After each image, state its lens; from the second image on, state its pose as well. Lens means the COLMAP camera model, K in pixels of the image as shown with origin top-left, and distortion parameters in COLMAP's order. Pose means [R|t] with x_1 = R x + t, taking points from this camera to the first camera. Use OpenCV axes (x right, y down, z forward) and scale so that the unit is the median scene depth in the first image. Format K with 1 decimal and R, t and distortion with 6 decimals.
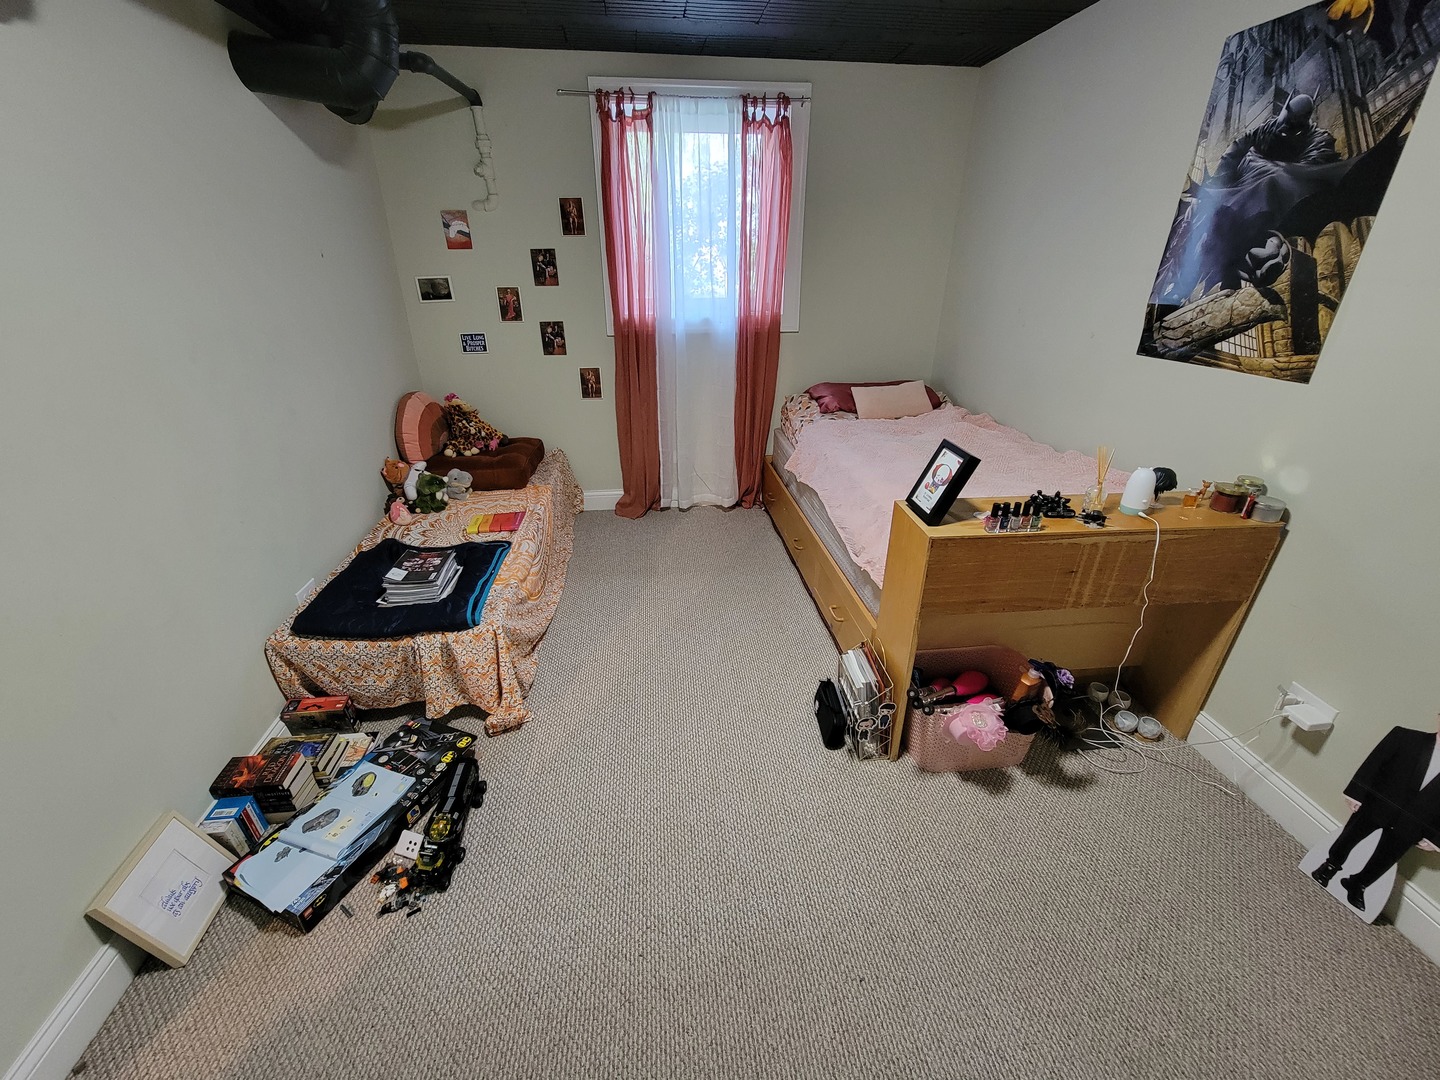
lens RADIAL K [[589.0, 0, 721.9], [0, 589.0, 540.0], [0, 0, 1]] dist [-0.002073, -0.000414]
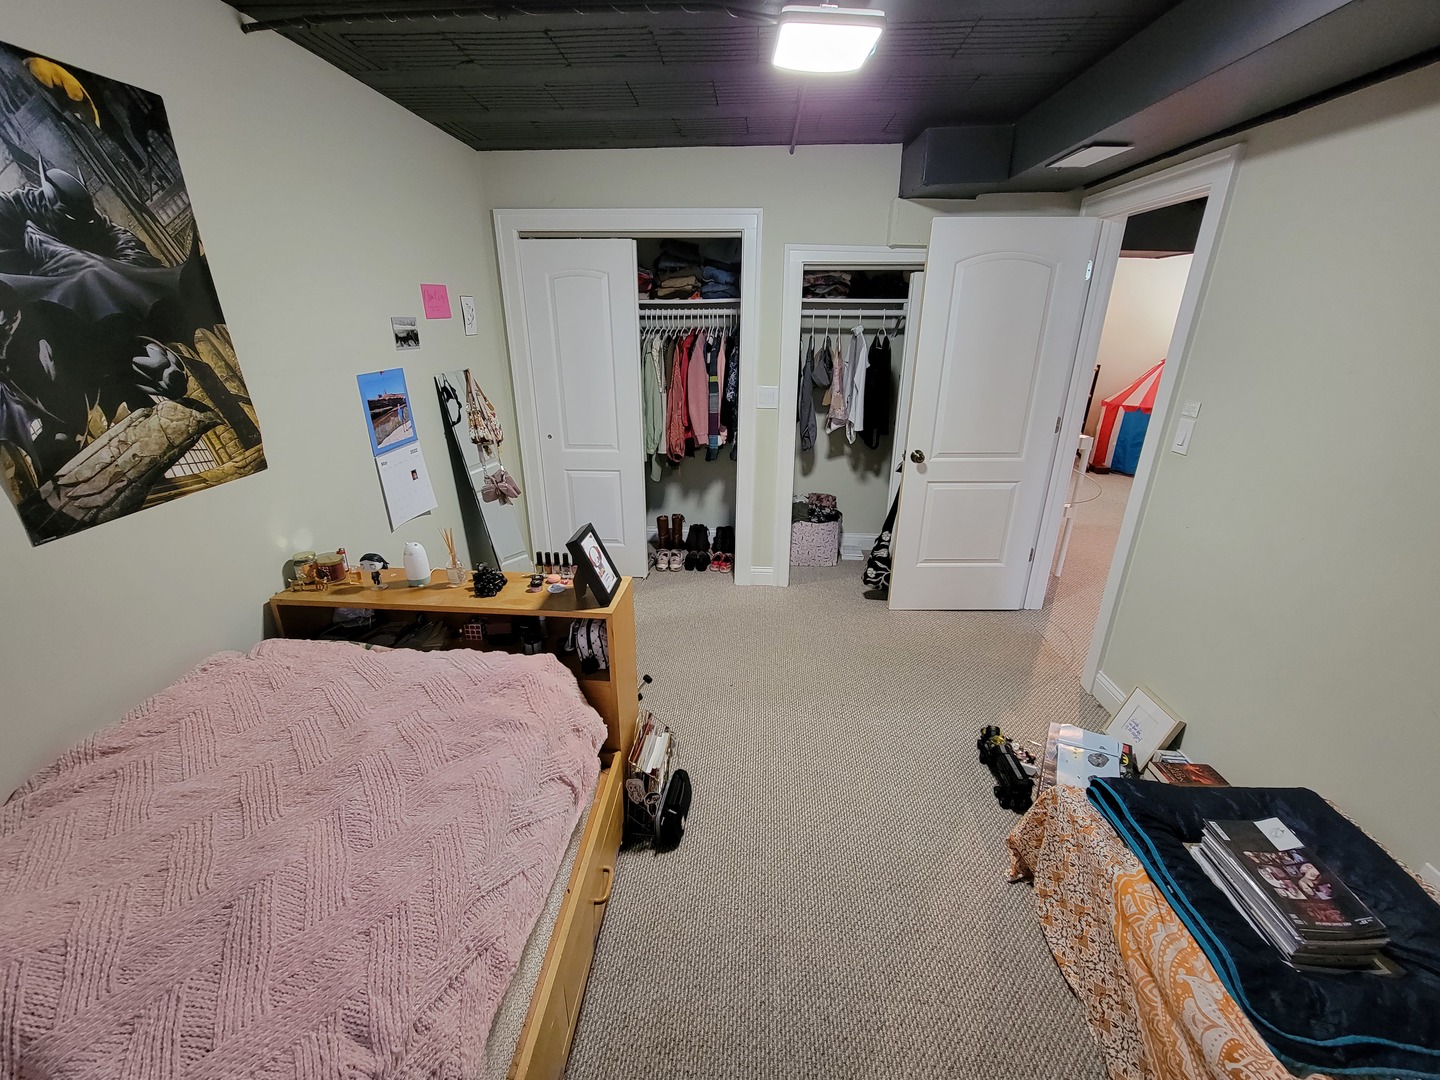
lens RADIAL K [[589.0, 0, 721.9], [0, 589.0, 540.0], [0, 0, 1]] dist [-0.002073, -0.000414]
pose [[-0.978106, -0.088662, 0.188275, -0.040706], [0.075715, 0.691087, 0.718794, -0.864365], [-0.193844, 0.717313, -0.669244, 1.606053]]
